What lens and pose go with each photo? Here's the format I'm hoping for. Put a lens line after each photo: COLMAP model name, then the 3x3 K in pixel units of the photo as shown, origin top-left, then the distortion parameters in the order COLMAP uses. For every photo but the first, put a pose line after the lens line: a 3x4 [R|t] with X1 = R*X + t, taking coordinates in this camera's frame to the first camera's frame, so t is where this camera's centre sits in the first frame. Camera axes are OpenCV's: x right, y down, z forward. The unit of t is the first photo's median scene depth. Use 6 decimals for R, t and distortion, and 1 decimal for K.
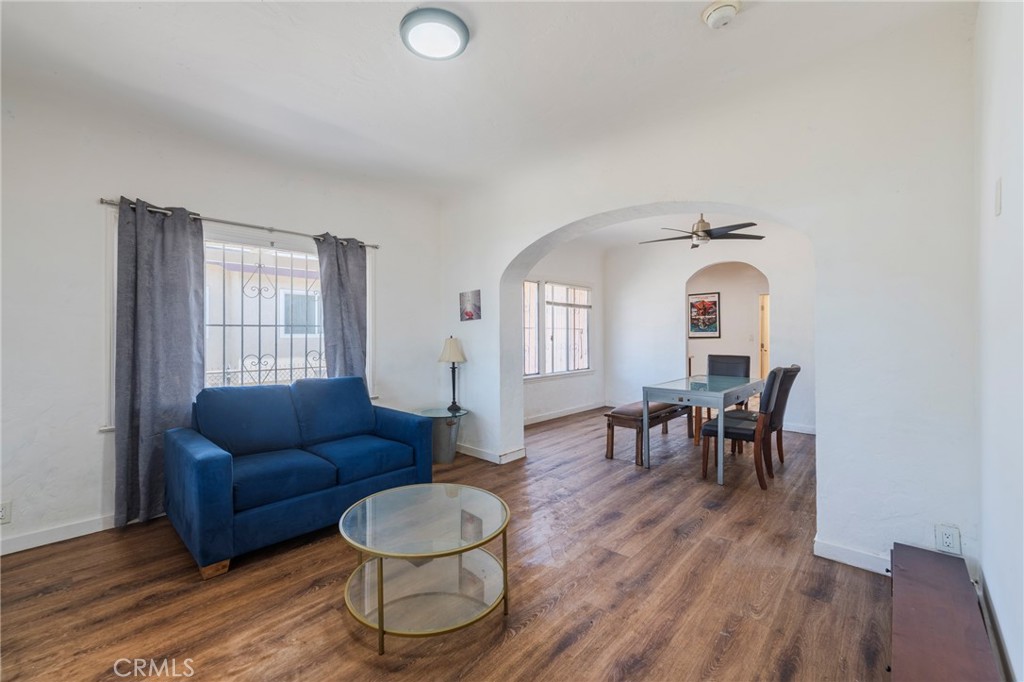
lens RADIAL K [[422.5, 0, 486.9], [0, 422.5, 338.0], [0, 0, 1]] dist [0.000532, -0.000021]
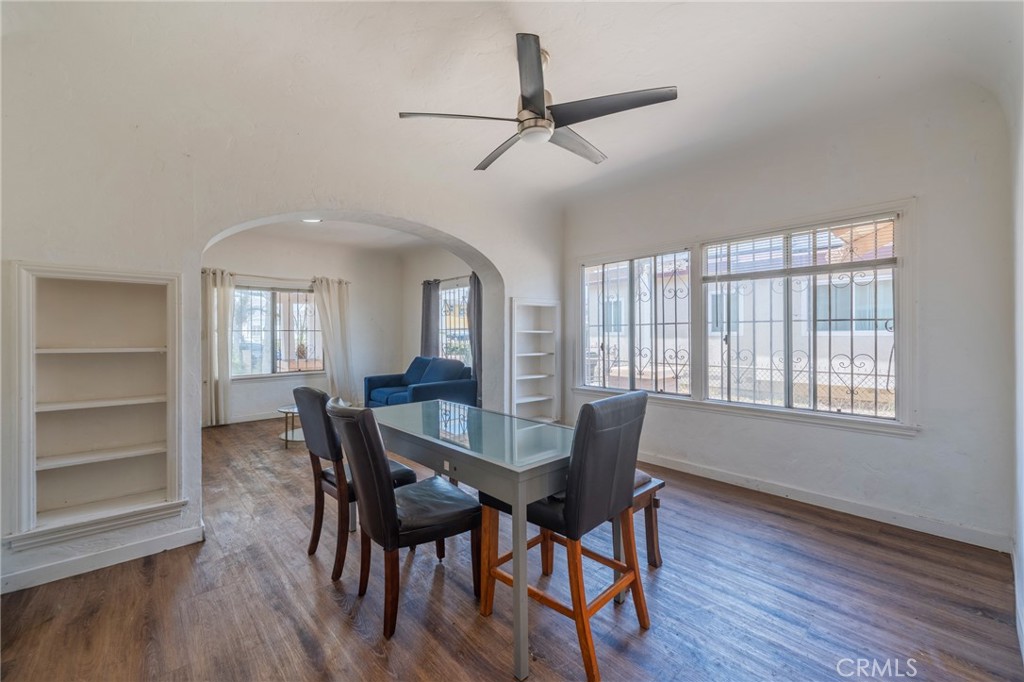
lens RADIAL K [[414.7, 0, 512.0], [0, 414.7, 341.0], [0, 0, 1]] dist [0.017556, 0.000044]
pose [[-0.071195, 0.020985, -0.997242, 0.673816], [-0.003736, 0.999766, 0.021305, -0.008318], [0.997455, 0.005242, -0.071100, 0.703963]]
